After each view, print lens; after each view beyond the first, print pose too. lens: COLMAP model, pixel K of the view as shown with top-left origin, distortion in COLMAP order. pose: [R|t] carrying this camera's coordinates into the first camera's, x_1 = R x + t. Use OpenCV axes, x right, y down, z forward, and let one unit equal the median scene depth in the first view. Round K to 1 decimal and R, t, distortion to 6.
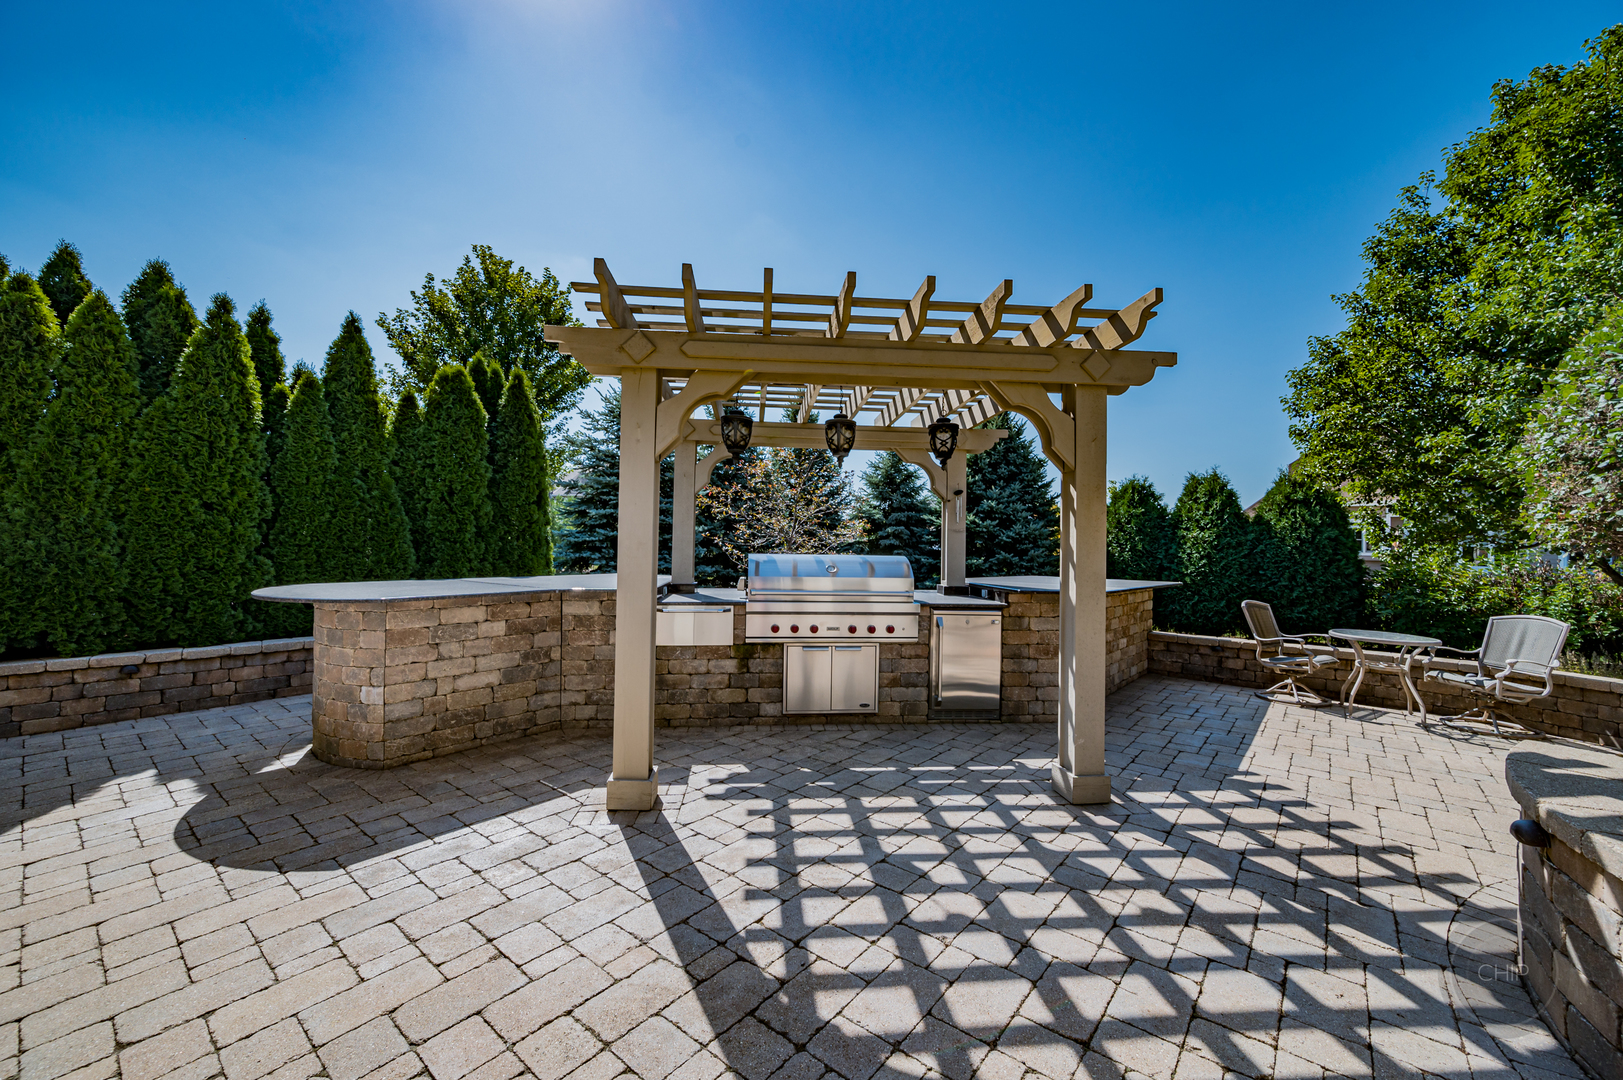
lens RADIAL K [[642.7, 0, 811.5], [0, 642.7, 540.6], [0, 0, 1]] dist [0.000790, 0.000482]
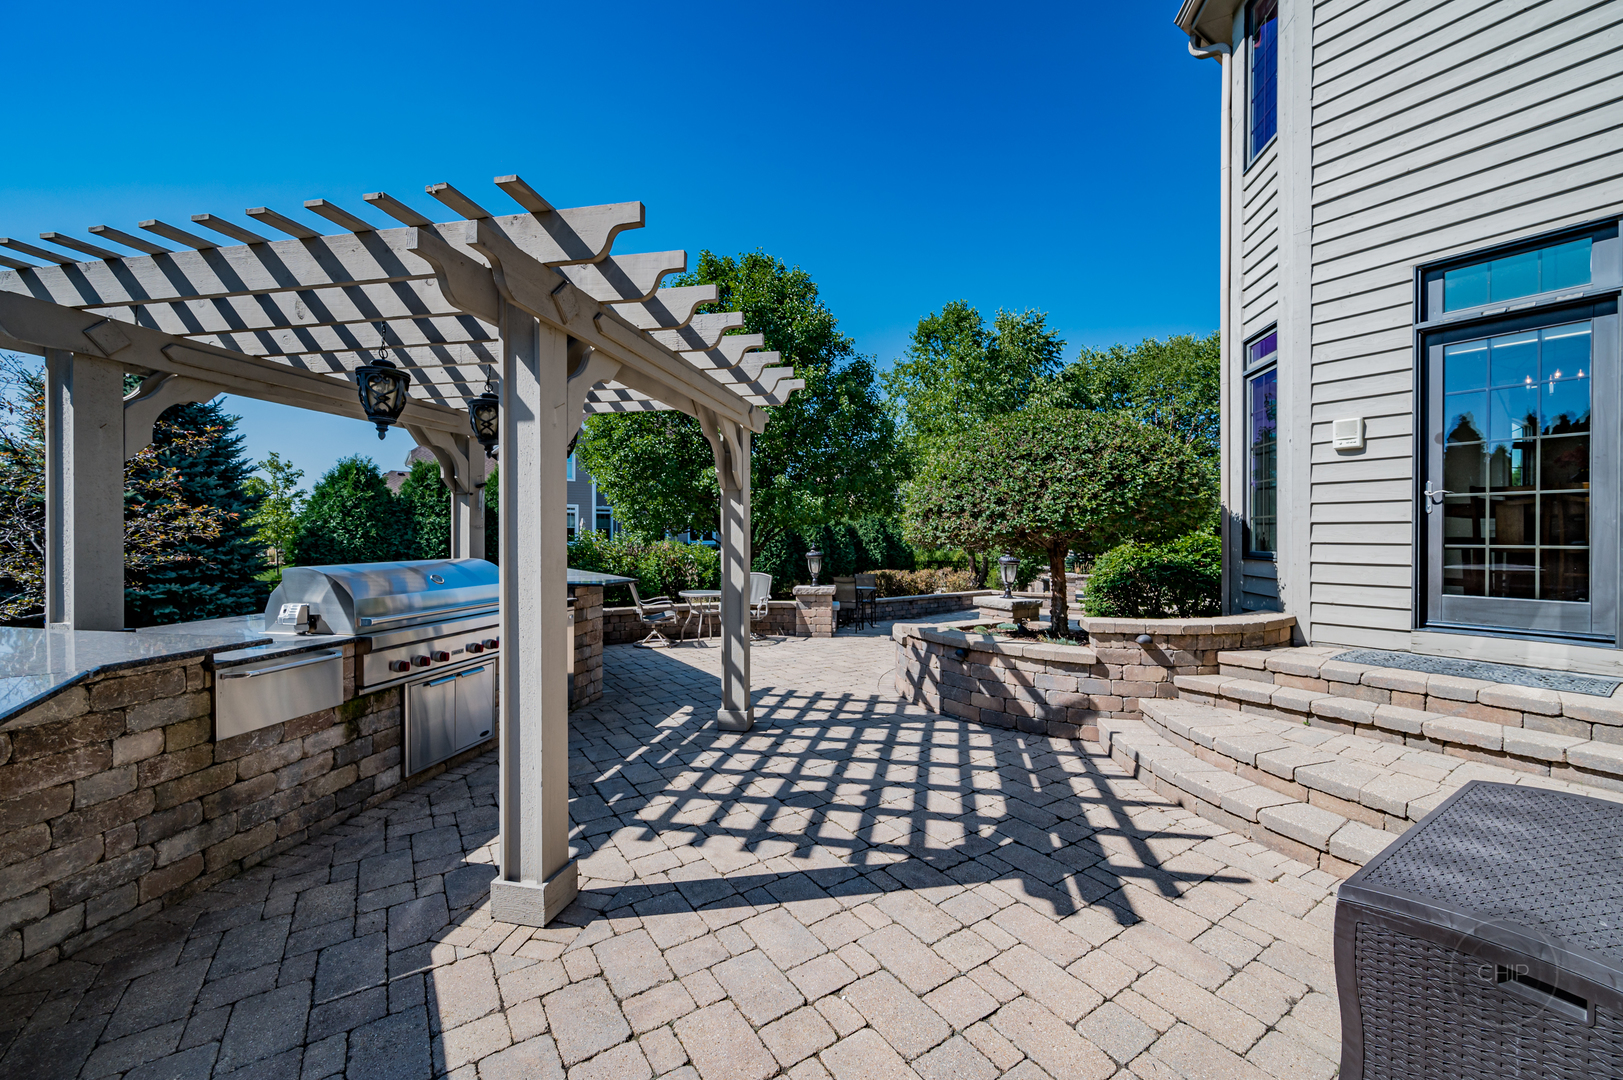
lens RADIAL K [[642.7, 0, 811.2], [0, 642.7, 537.4], [0, 0, 1]] dist [0.000790, 0.000482]
pose [[0.288817, -0.021908, 0.957134, -0.962190], [-0.005814, 0.999680, 0.024636, -0.049432], [-0.957367, -0.012680, 0.288597, 0.518228]]
